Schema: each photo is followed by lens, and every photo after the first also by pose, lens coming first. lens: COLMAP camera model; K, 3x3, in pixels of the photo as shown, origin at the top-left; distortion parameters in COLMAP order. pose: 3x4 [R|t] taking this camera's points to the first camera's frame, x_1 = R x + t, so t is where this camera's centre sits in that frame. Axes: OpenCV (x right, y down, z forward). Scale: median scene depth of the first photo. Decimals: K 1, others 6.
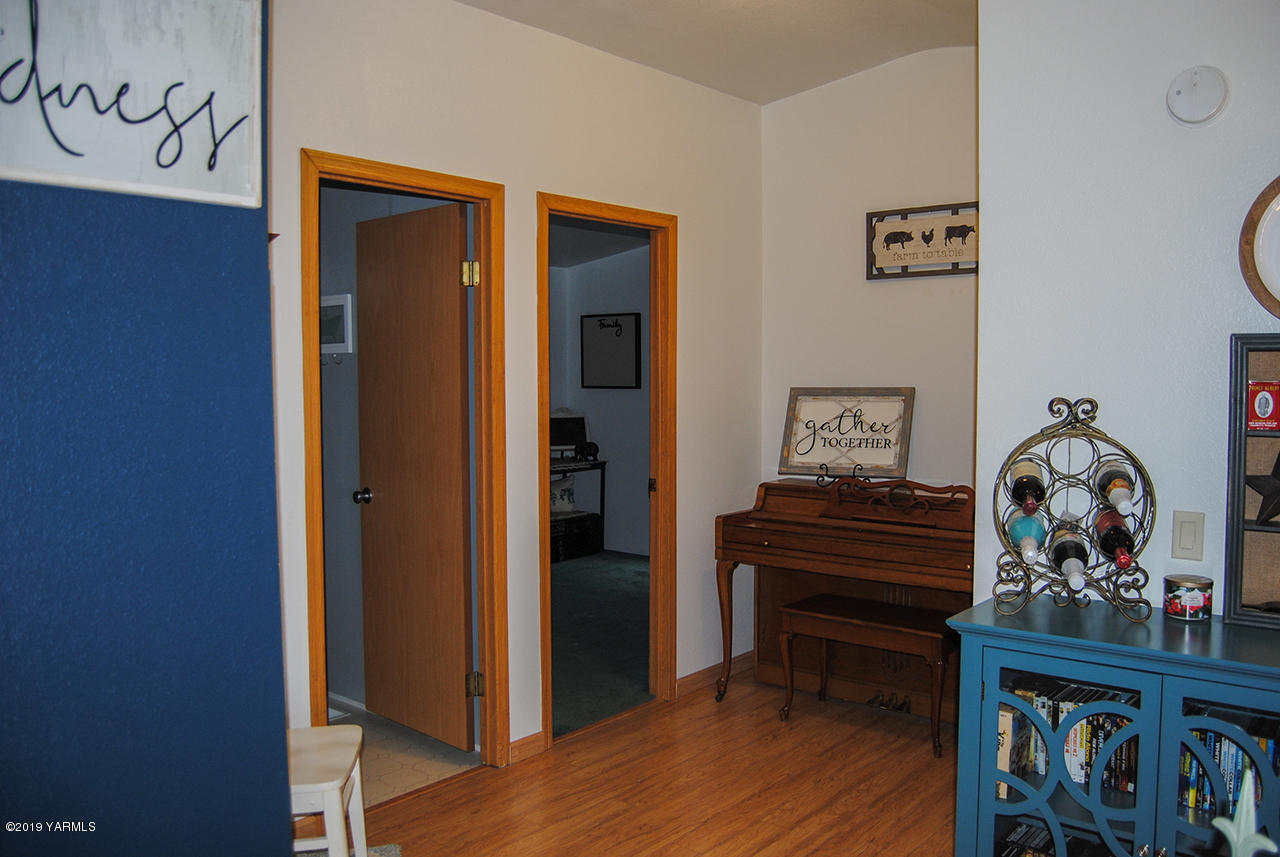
lens RADIAL K [[1035.6, 0, 640.0], [0, 1035.6, 428.5], [0, 0, 1]] dist [-0.089443, 0.055018]
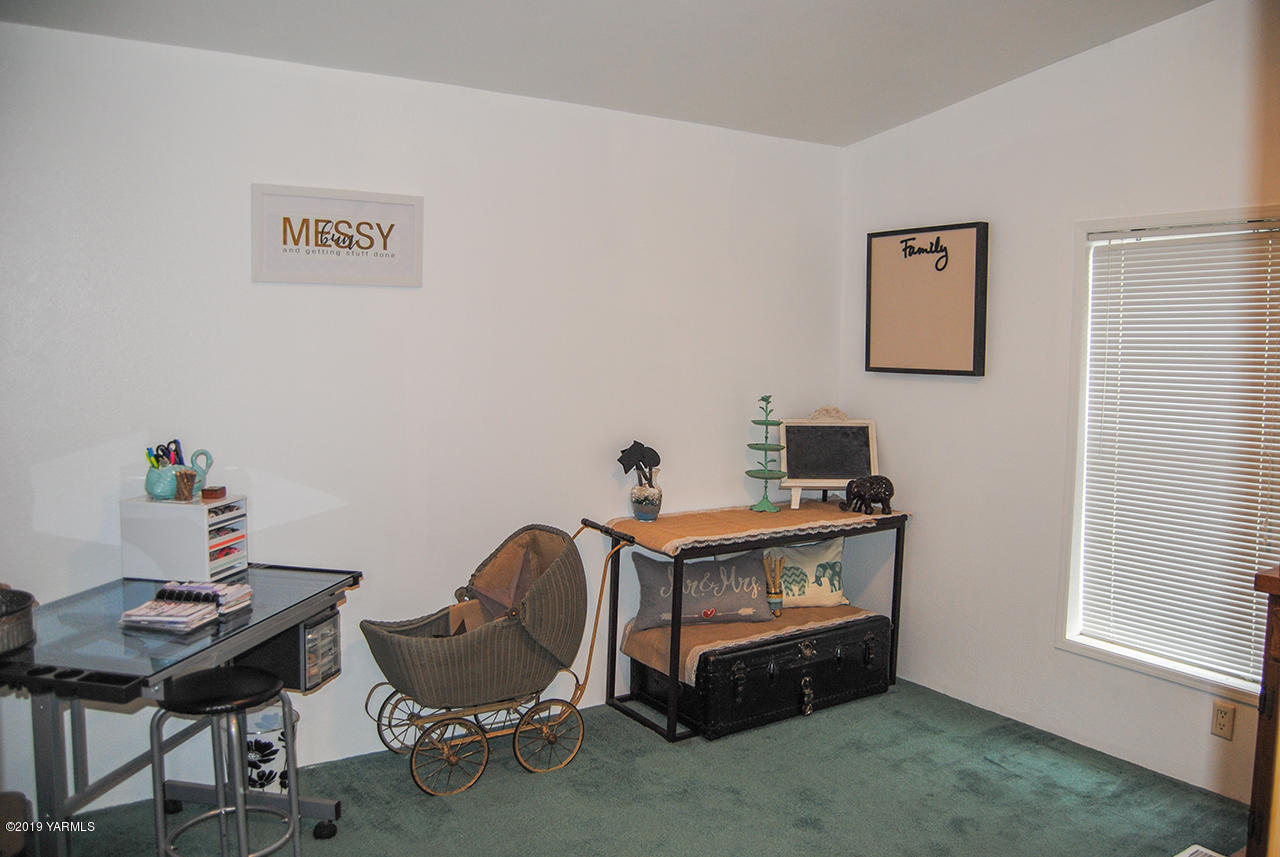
lens RADIAL K [[1035.6, 0, 640.0], [0, 1035.6, 428.5], [0, 0, 1]] dist [-0.089443, 0.055018]
pose [[0.958161, 0.035764, -0.283986, -0.016404], [-0.028151, 0.999128, 0.030844, -0.023291], [0.284841, -0.021559, 0.958332, 0.472867]]
